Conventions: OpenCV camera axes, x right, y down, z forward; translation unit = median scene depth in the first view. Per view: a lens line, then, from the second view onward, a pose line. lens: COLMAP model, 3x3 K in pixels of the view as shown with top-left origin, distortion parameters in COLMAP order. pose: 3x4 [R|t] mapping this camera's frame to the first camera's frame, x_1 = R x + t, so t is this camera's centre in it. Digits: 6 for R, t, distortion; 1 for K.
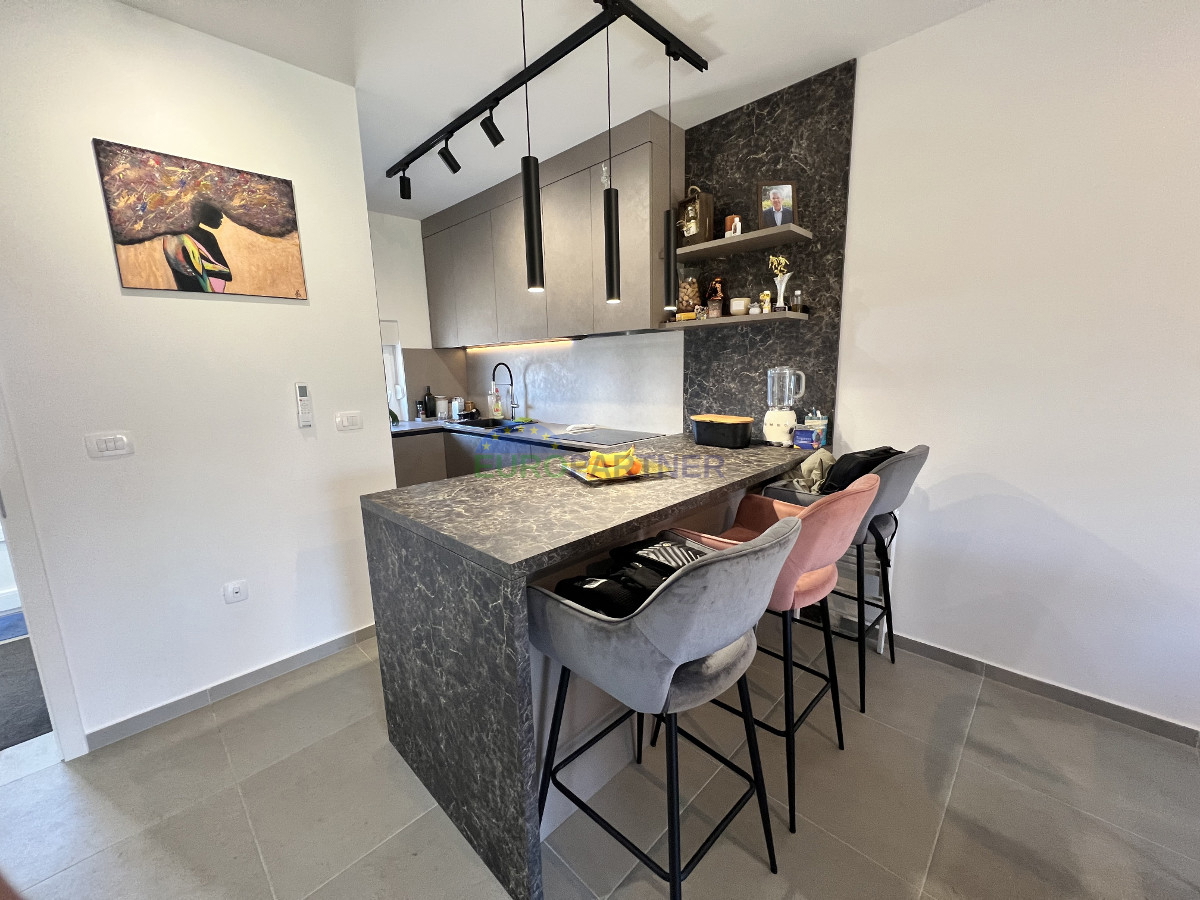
lens RADIAL K [[478.2, 0, 600.0], [0, 478.2, 450.0], [0, 0, 1]] dist [0.001303, 0.000009]
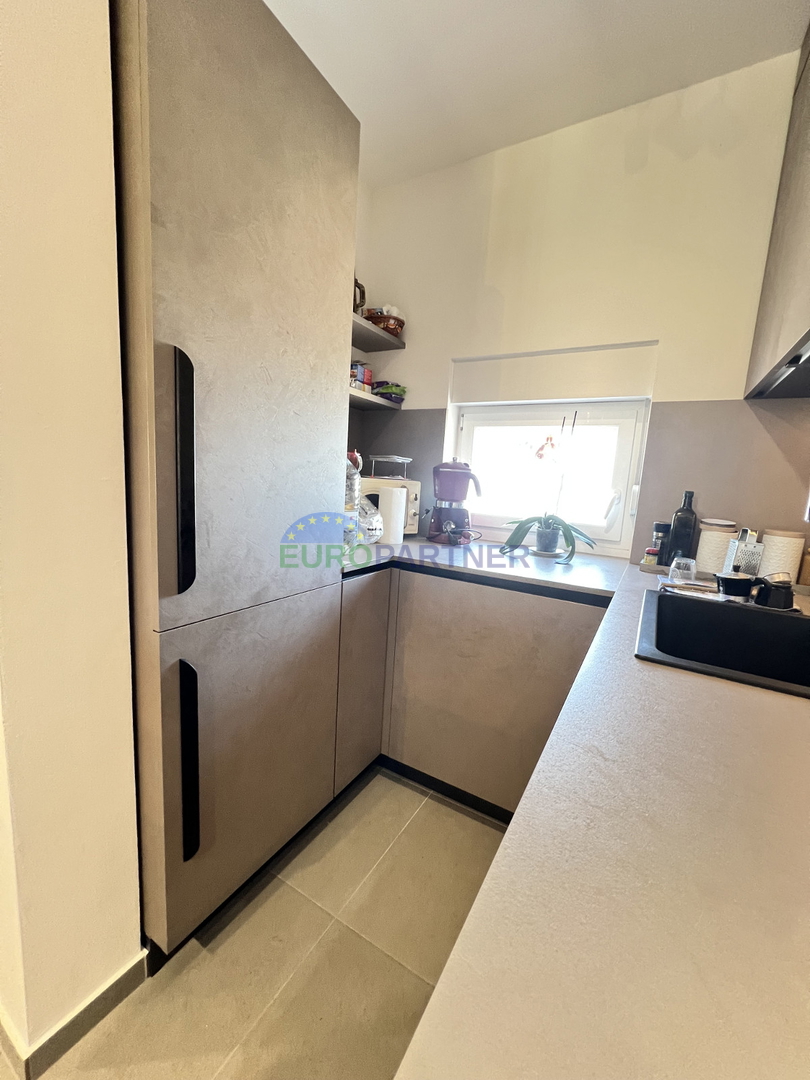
lens RADIAL K [[430.3, 0, 406.0], [0, 430.3, 543.3], [0, 0, 1]] dist [0.001303, 0.000009]
pose [[0.239896, 0.182803, -0.953432, -0.092206], [-0.230728, 0.964706, 0.126911, -0.121265], [0.942982, 0.189538, 0.273607, 1.013091]]
